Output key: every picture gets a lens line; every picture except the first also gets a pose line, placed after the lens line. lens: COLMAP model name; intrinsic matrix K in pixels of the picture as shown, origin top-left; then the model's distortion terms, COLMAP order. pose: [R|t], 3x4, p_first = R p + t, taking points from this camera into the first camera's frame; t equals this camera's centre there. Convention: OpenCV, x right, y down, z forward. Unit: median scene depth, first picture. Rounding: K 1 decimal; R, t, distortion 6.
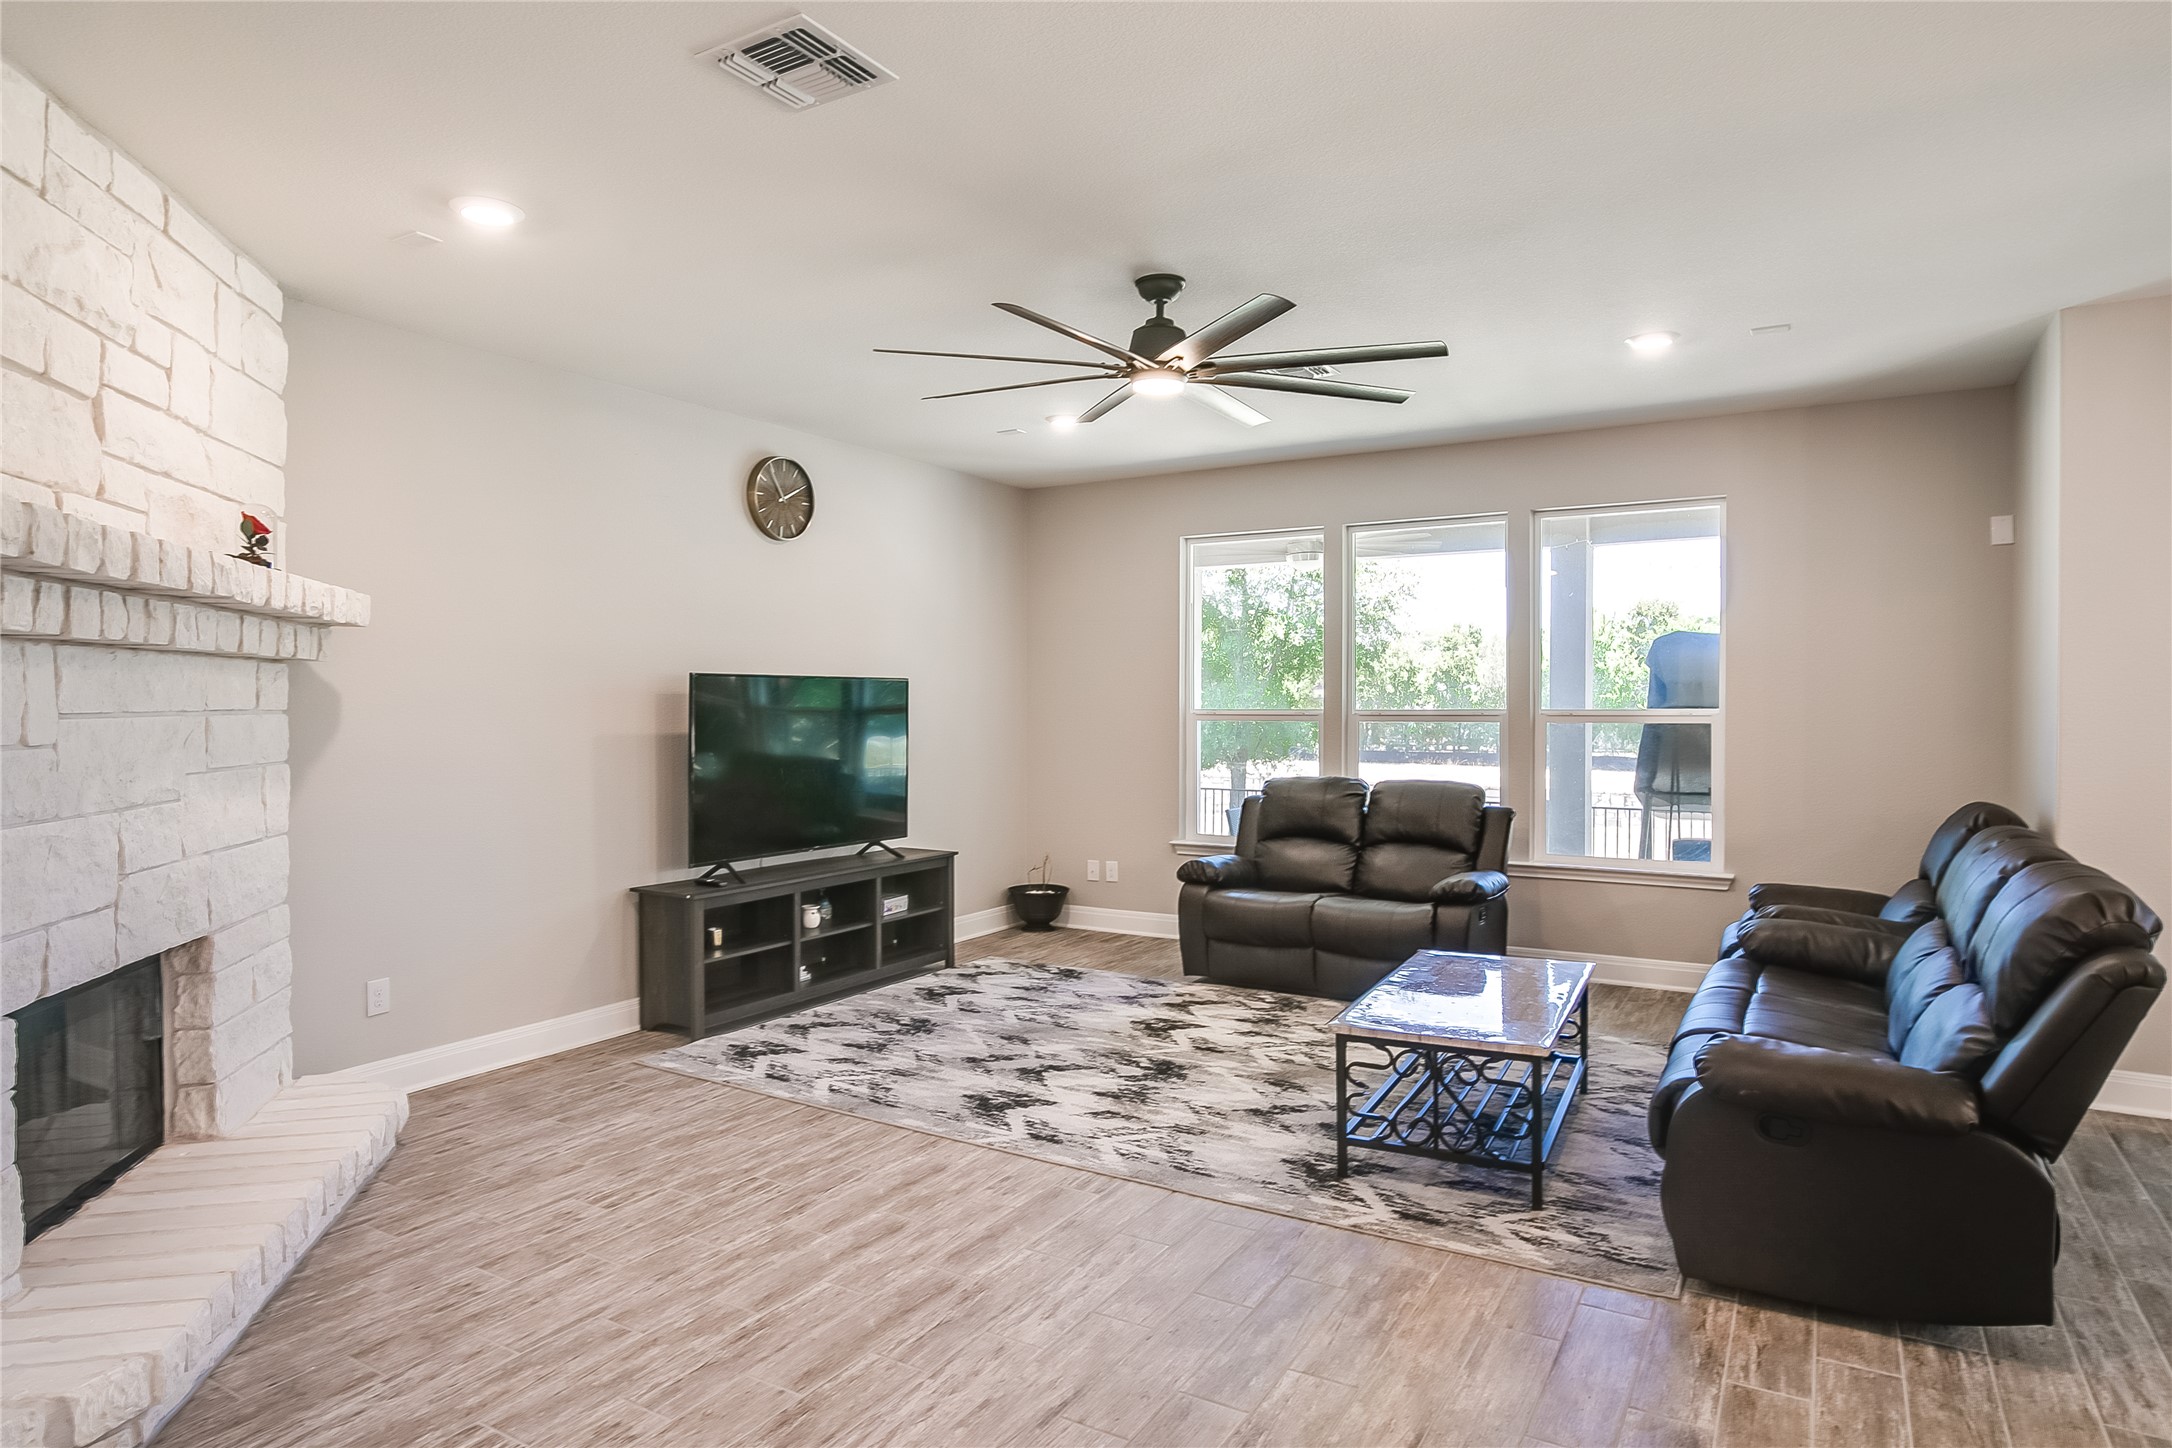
lens RADIAL K [[1241.7, 0, 1084.0], [0, 1241.7, 726.3], [0, 0, 1]] dist [-0.013254, 0.005388]
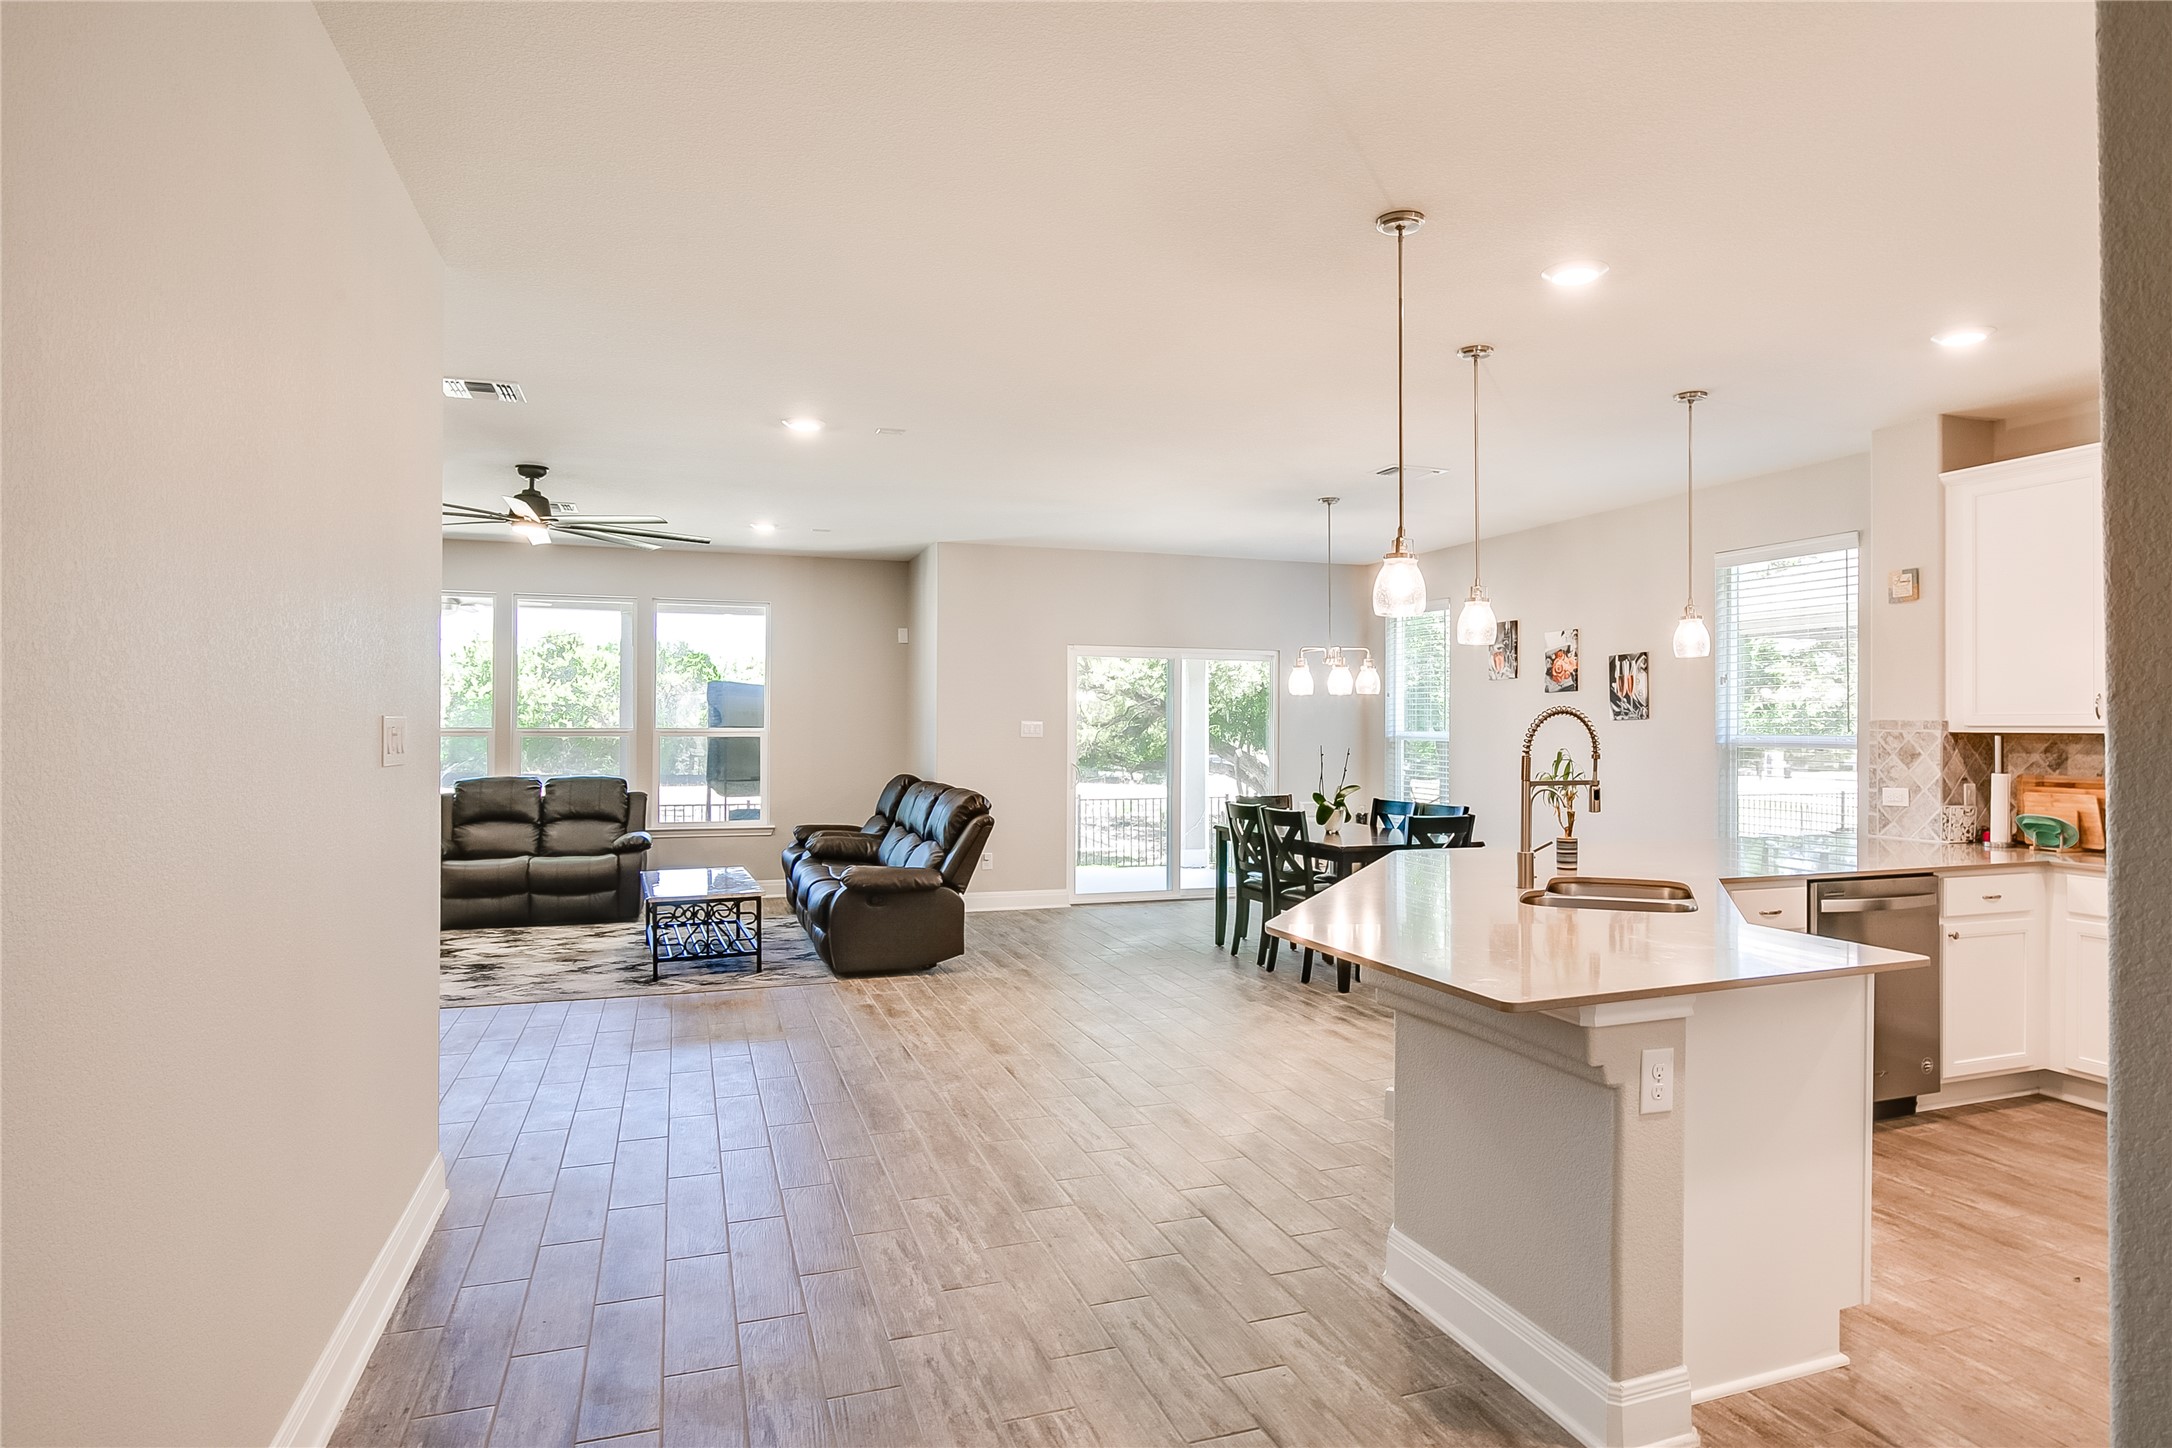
lens RADIAL K [[1241.7, 0, 1101.8], [0, 1241.7, 714.6], [0, 0, 1]] dist [-0.013254, 0.005388]
pose [[0.642535, 0.011463, 0.766170, -0.532770], [0.008535, 0.999719, -0.022116, 0.010271], [-0.766208, 0.020750, 0.642257, -0.475182]]
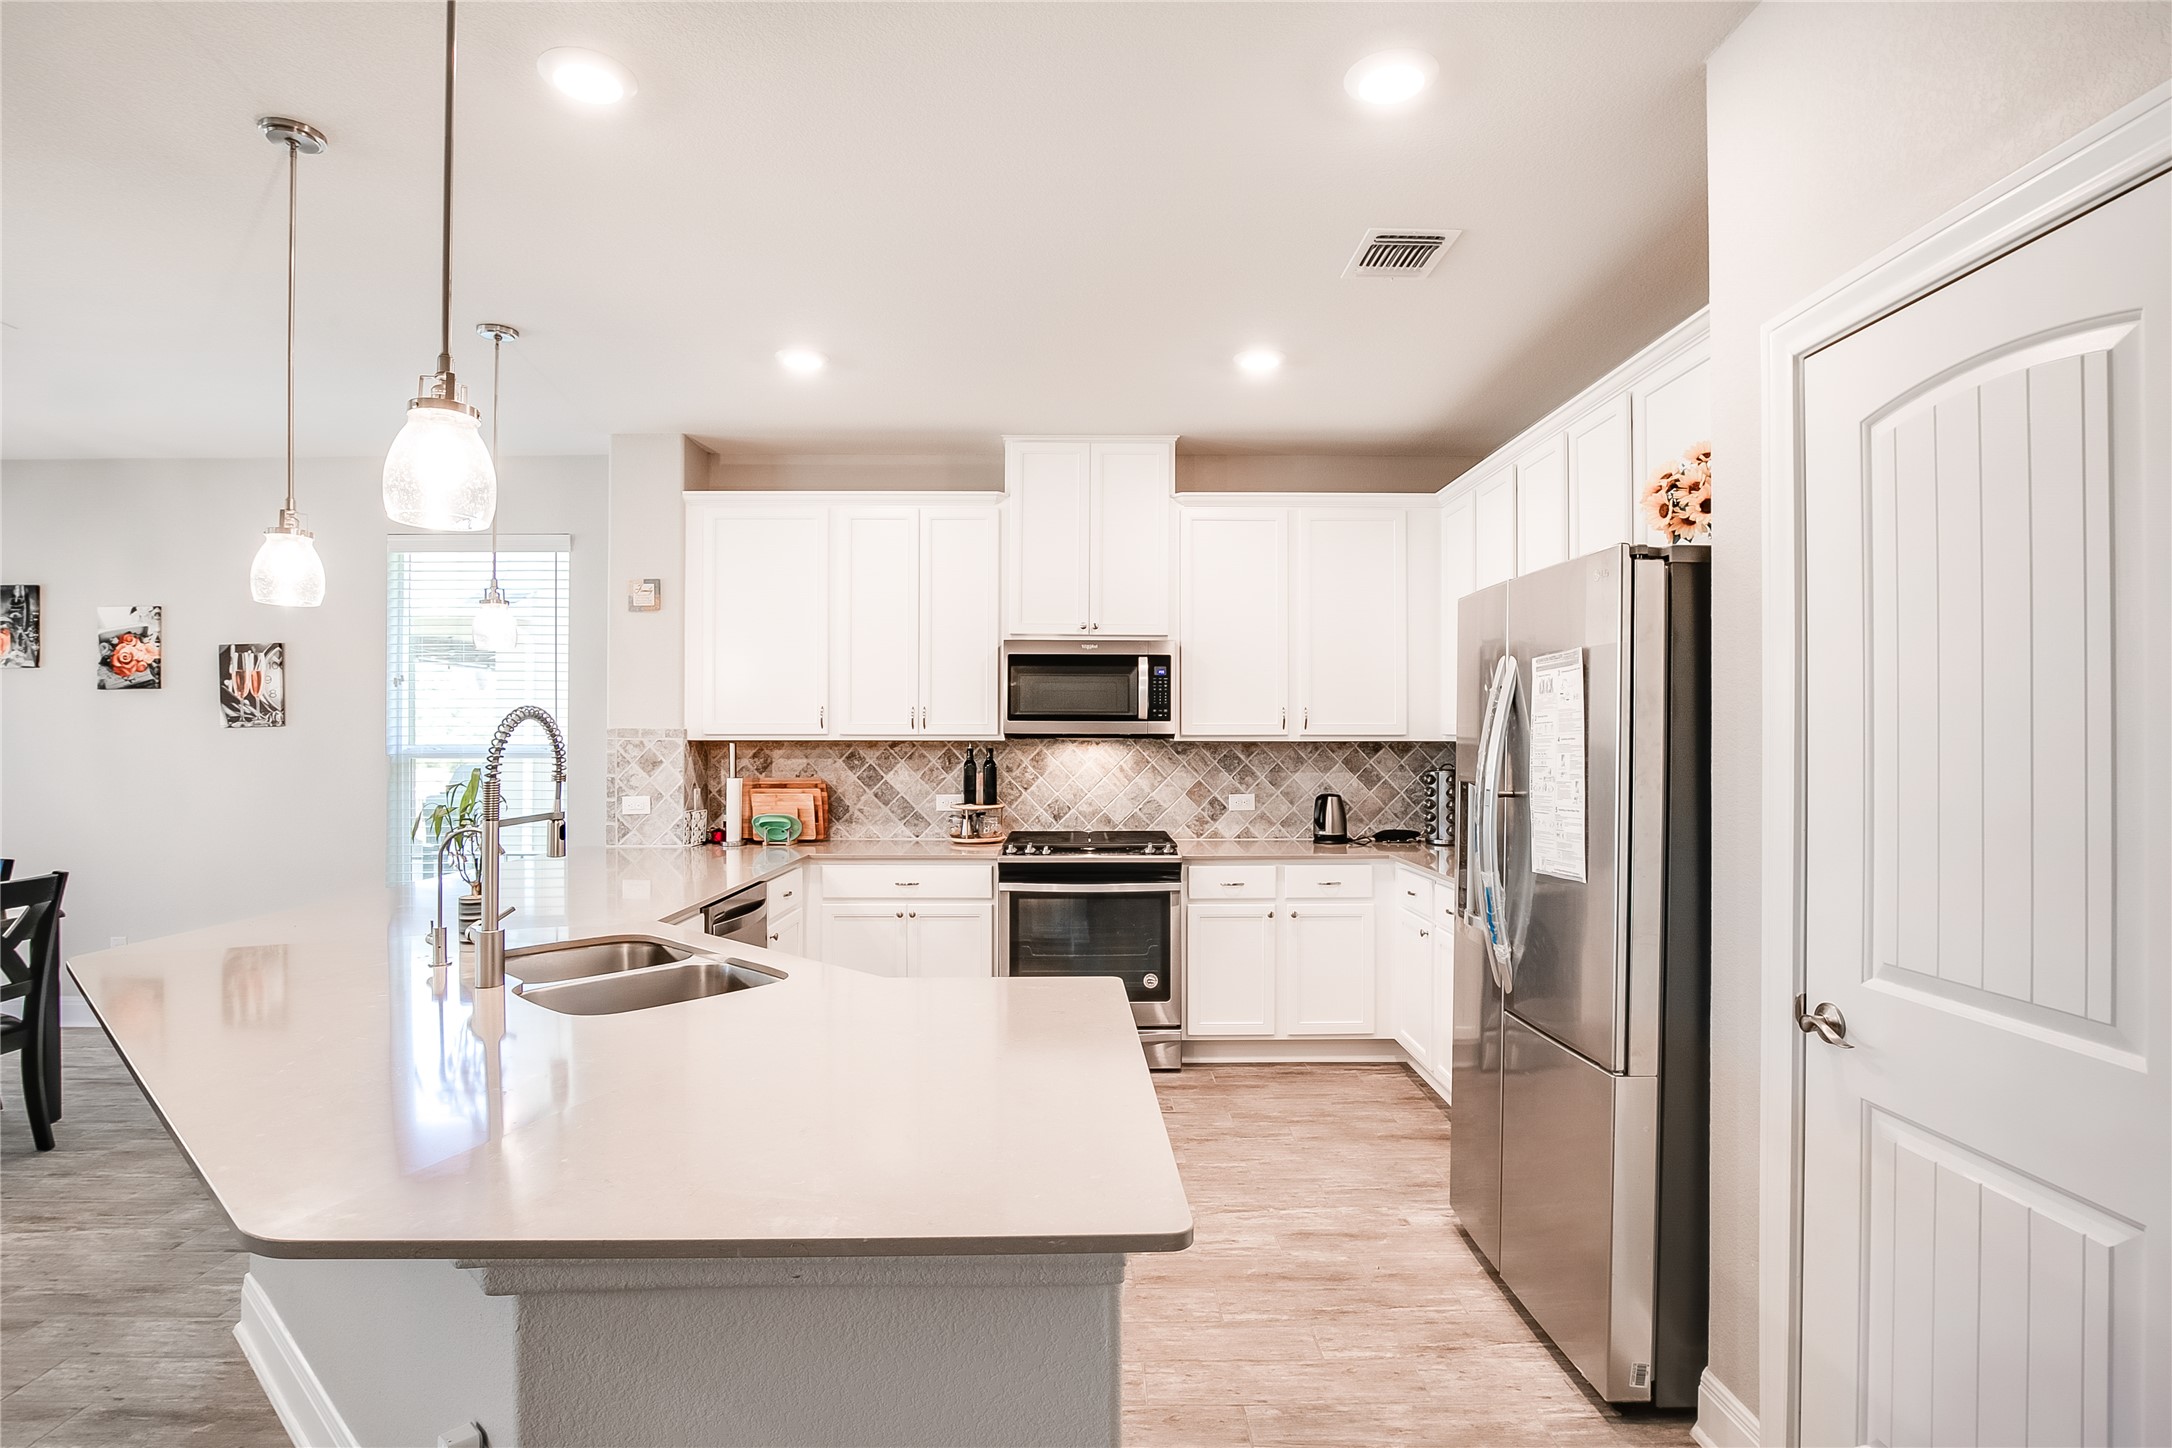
lens RADIAL K [[1072.4, 0, 1103.1], [0, 1072.4, 734.2], [0, 0, 1]] dist [-0.023988, -0.000743]
pose [[-0.521419, 0.004421, 0.853289, -0.286376], [0.016234, 0.999857, 0.004740, 0.004684], [-0.853146, 0.016324, -0.521416, -0.193181]]
